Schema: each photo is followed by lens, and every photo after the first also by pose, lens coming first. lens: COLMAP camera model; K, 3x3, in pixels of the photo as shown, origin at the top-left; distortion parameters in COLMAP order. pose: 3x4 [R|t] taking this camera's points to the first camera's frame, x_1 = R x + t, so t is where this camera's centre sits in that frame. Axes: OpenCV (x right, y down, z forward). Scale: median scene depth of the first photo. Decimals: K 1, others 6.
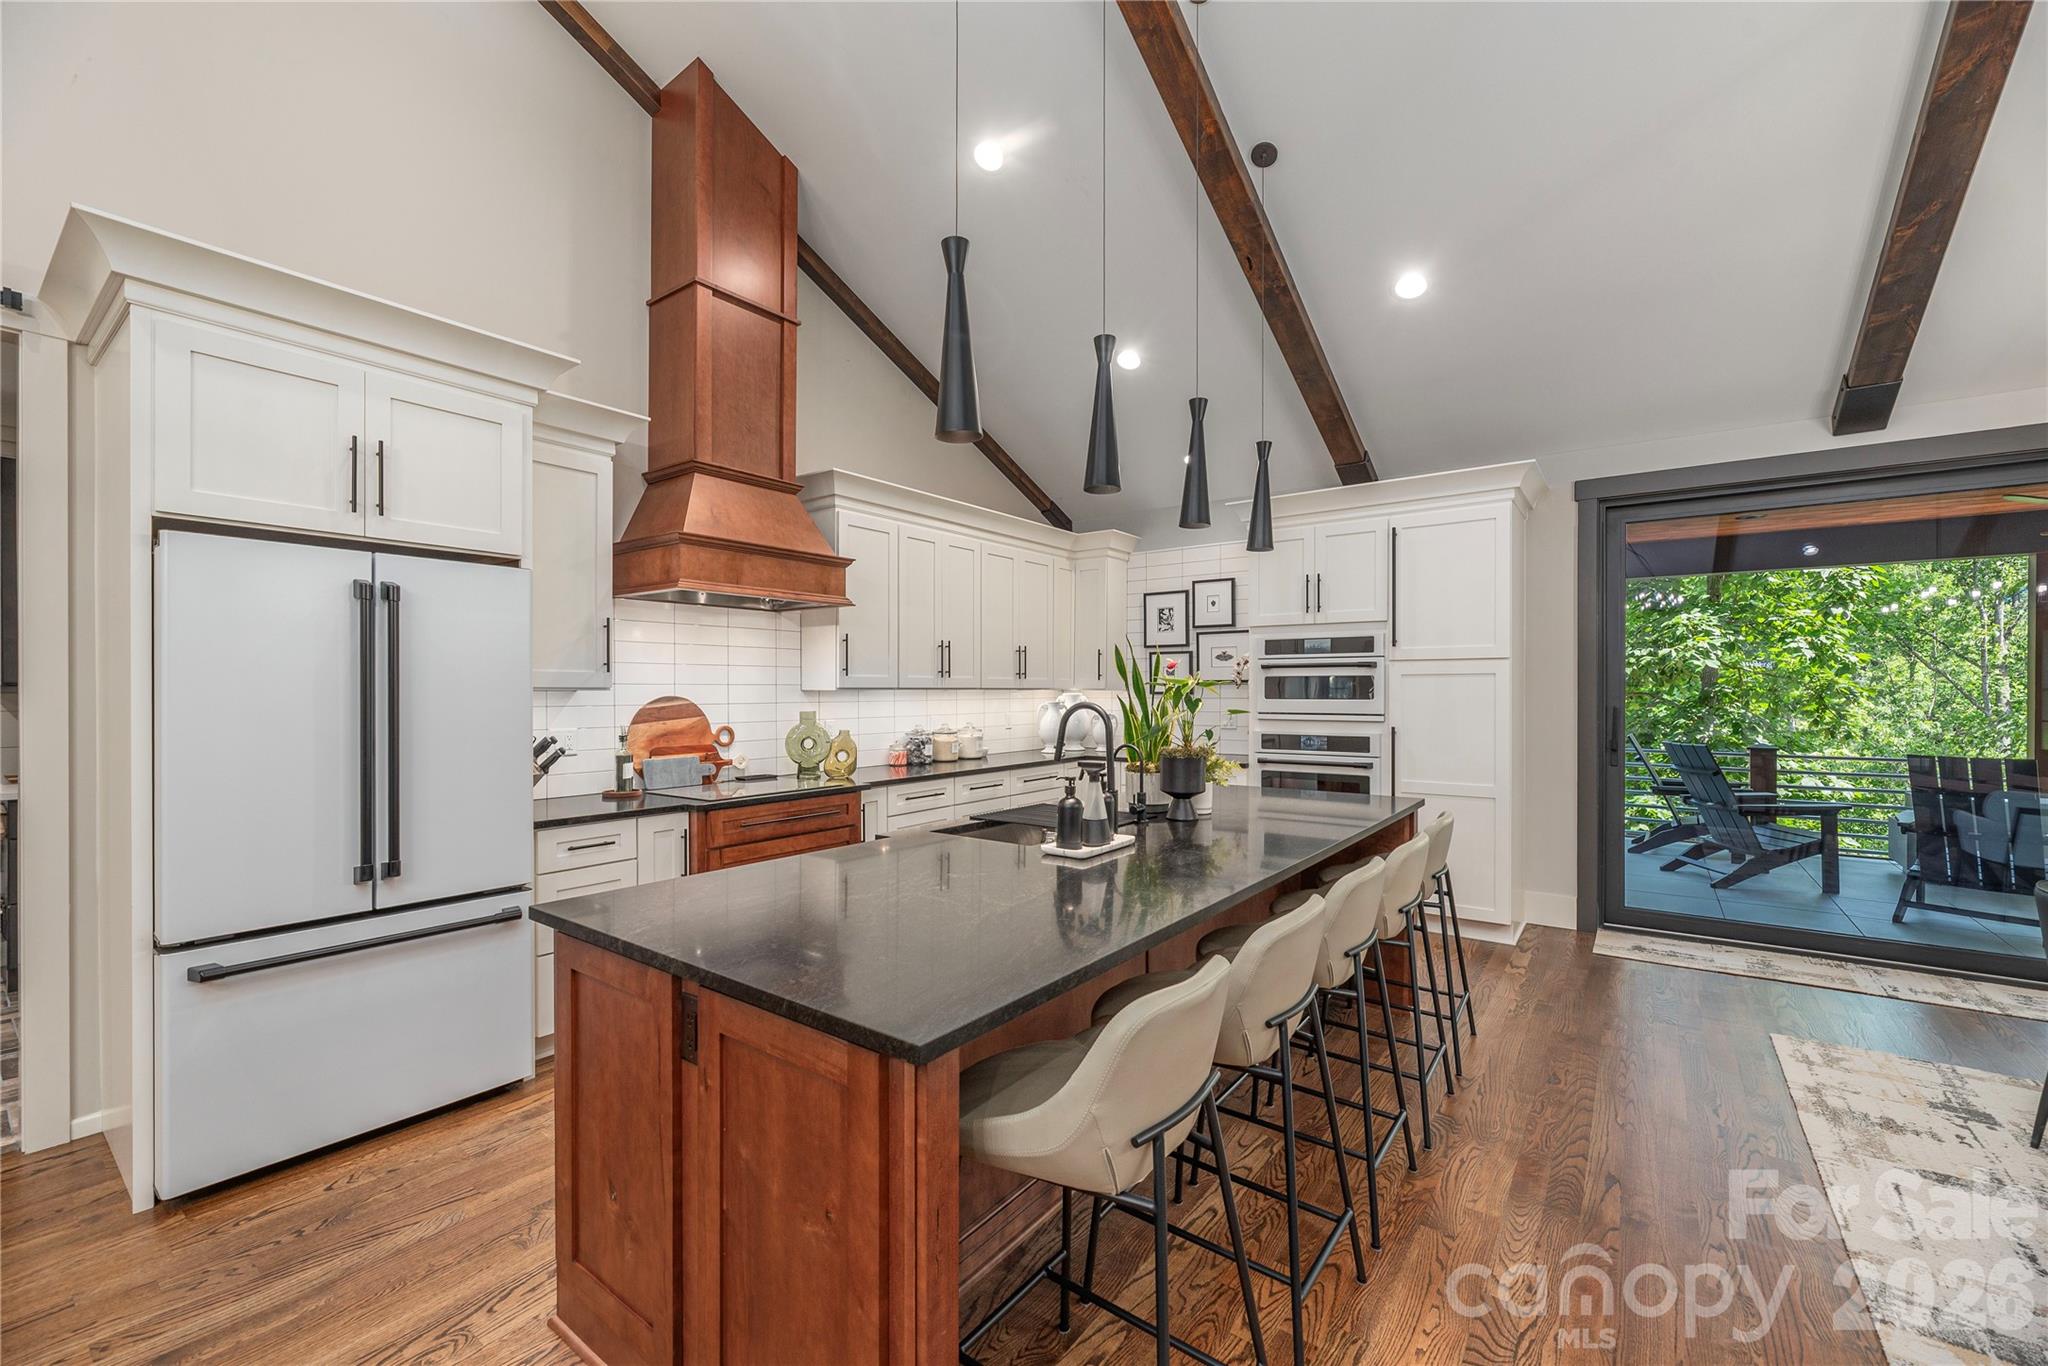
lens RADIAL K [[837.3, 0, 1022.4], [0, 837.3, 691.7], [0, 0, 1]] dist [-0.000265, 0.001412]
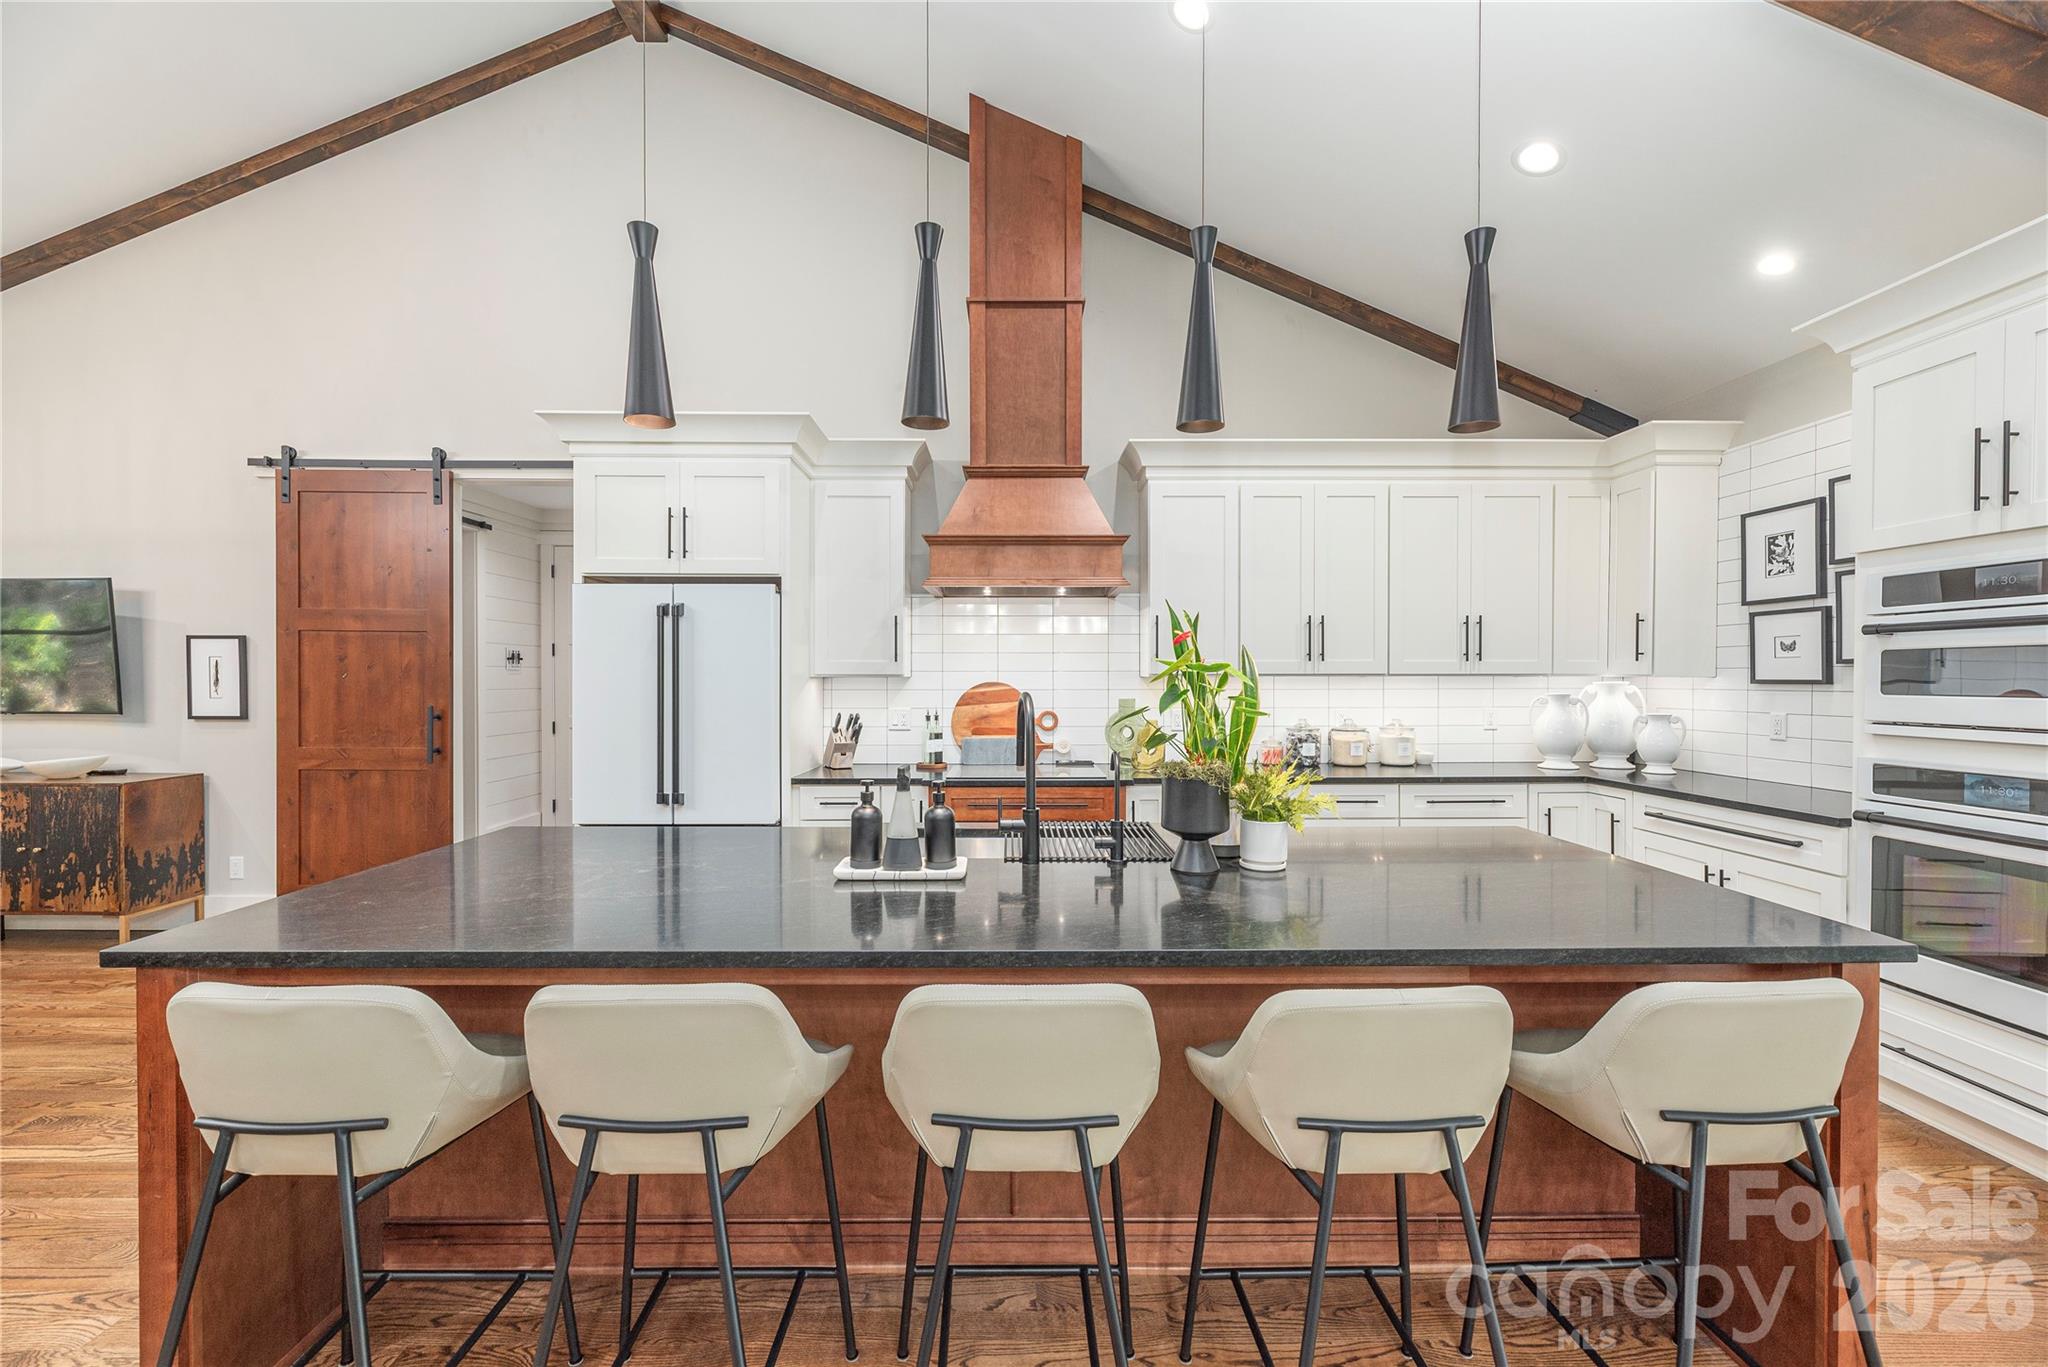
lens RADIAL K [[837.3, 0, 1019.4], [0, 837.3, 681.6], [0, 0, 1]] dist [-0.000265, 0.001412]
pose [[0.606557, 0.004461, -0.795028, 0.427538], [-0.001800, 0.999989, 0.004238, -0.000174], [0.795038, -0.001139, 0.606558, 0.323446]]
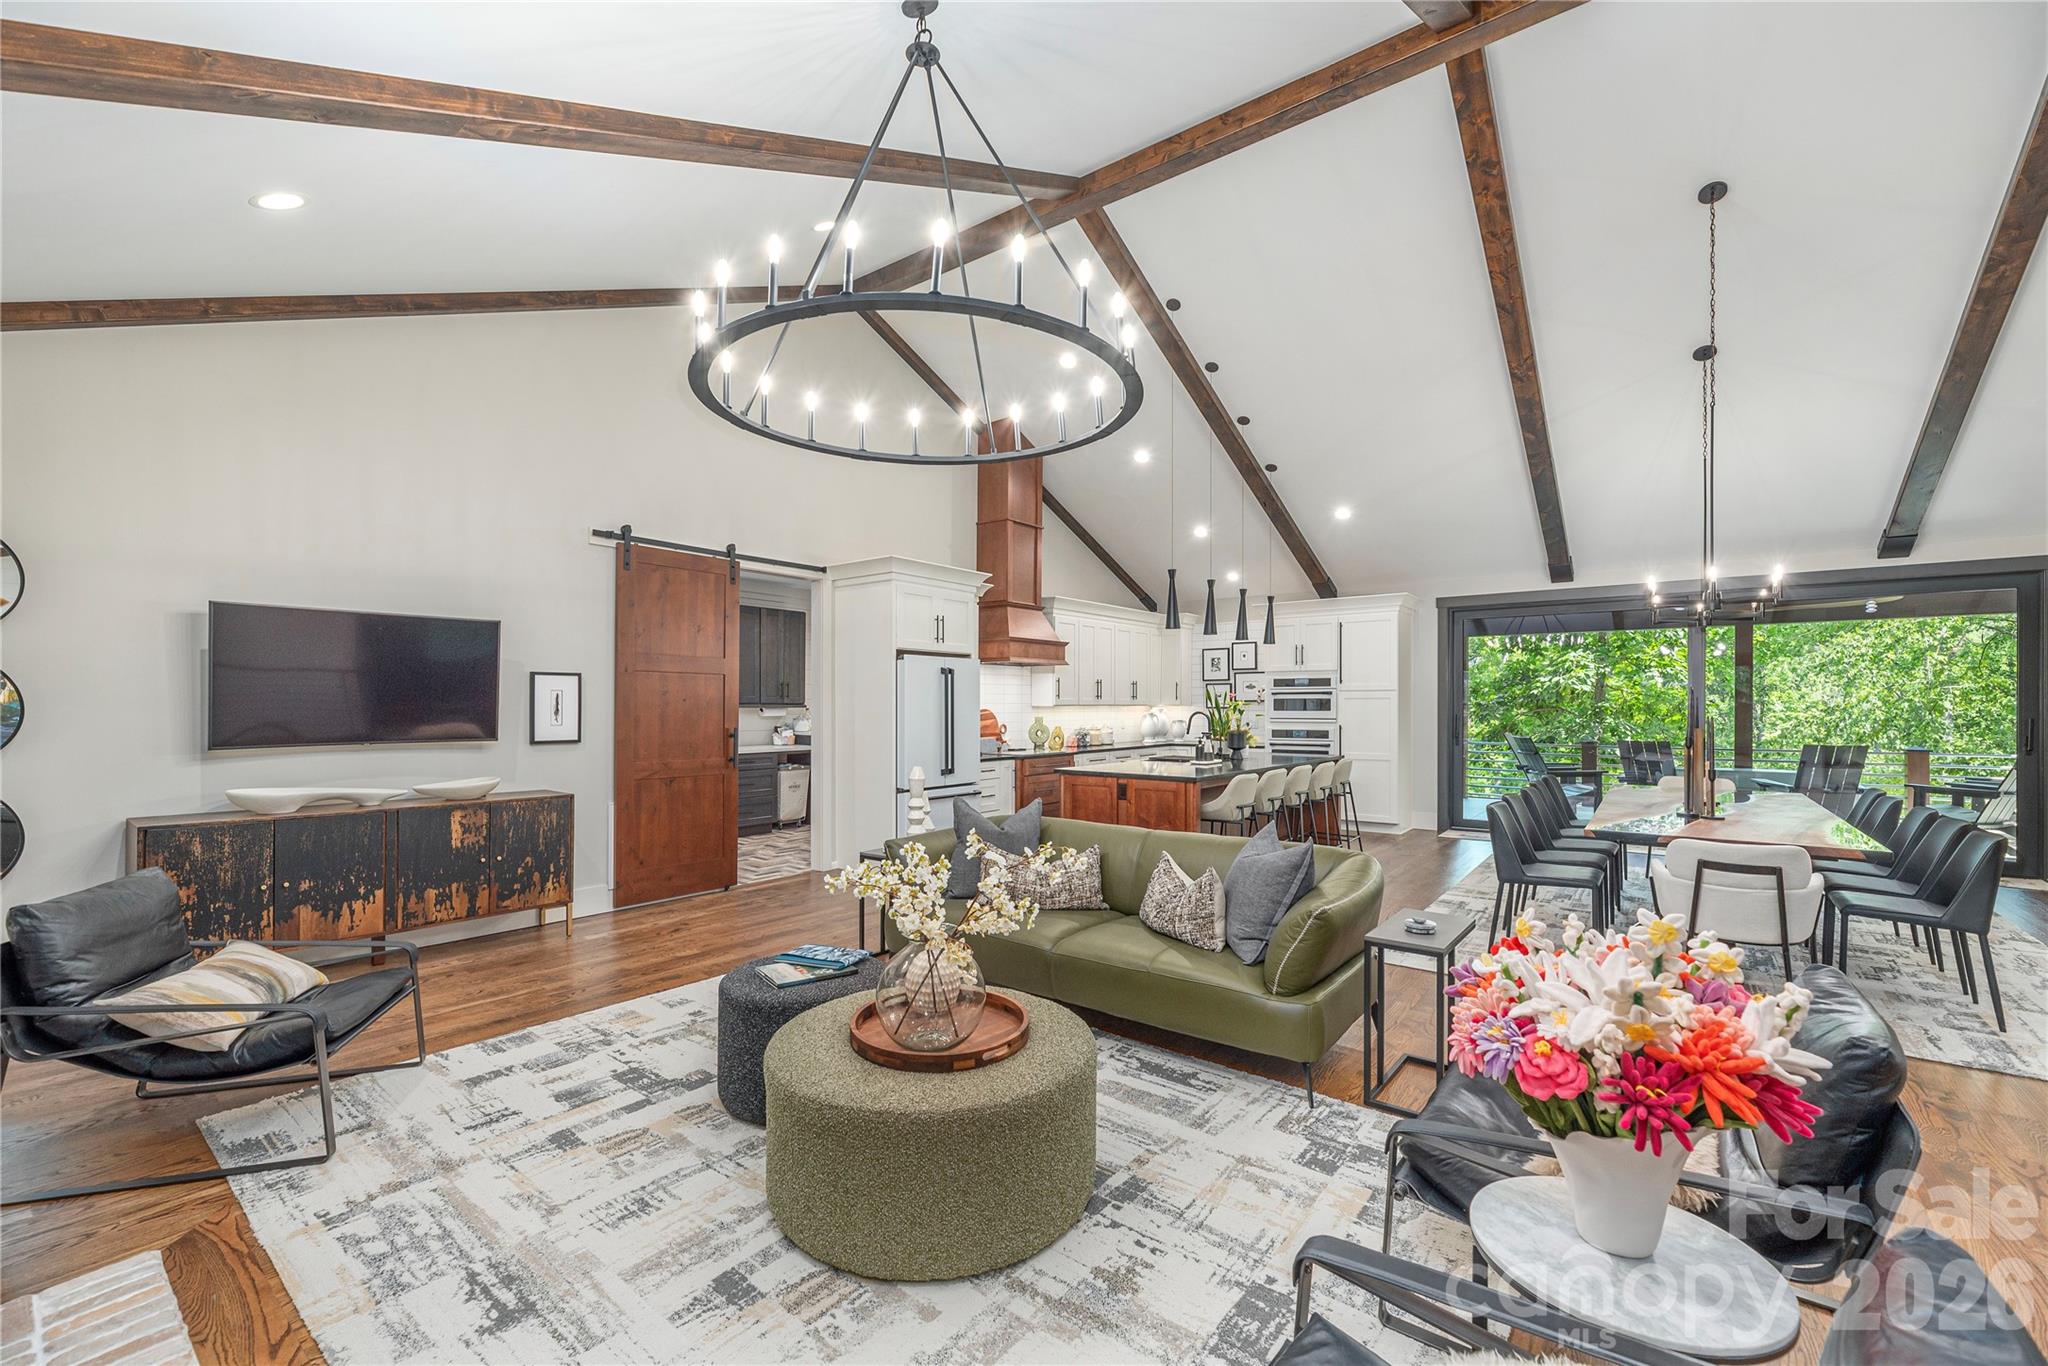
lens RADIAL K [[837.3, 0, 1020.1], [0, 837.3, 708.2], [0, 0, 1]] dist [-0.000265, 0.001412]
pose [[0.999694, 0.000073, -0.024749, -0.251439], [-0.000027, 0.999998, 0.001856, -0.000856], [0.024749, -0.001855, 0.999692, -0.970364]]
